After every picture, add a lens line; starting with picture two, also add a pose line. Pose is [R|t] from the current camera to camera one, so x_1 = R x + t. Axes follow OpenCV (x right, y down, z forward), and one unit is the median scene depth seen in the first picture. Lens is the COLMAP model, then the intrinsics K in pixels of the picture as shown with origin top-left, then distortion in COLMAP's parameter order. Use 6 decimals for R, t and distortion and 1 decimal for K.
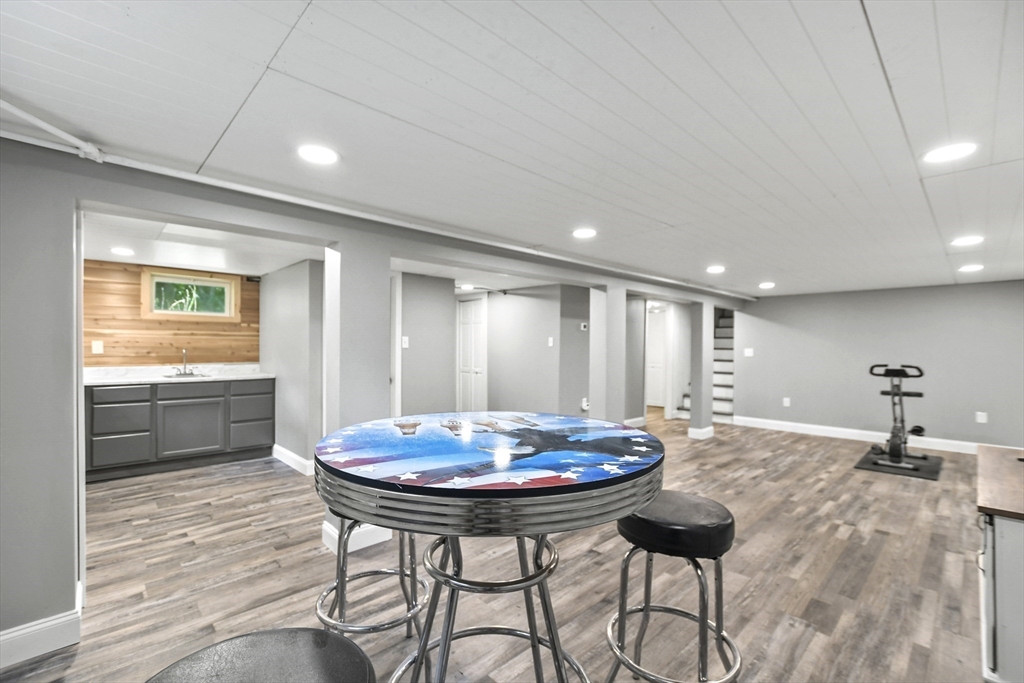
lens RADIAL K [[450.0, 0, 512.2], [0, 450.0, 345.0], [0, 0, 1]] dist [-0.009010, 0.003828]
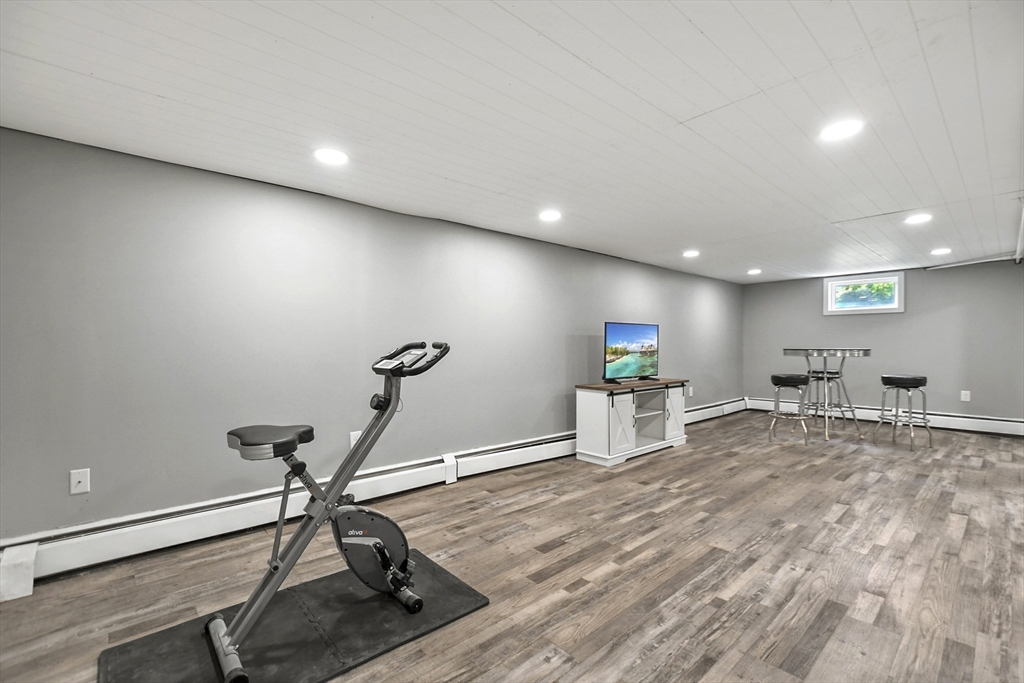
lens RADIAL K [[450.0, 0, 511.9], [0, 450.0, 342.6], [0, 0, 1]] dist [-0.009010, 0.003828]
pose [[-0.999321, -0.005906, 0.036360, 0.944963], [-0.005989, 0.999980, -0.002176, 0.056047], [-0.036347, -0.002392, -0.999336, 1.811457]]
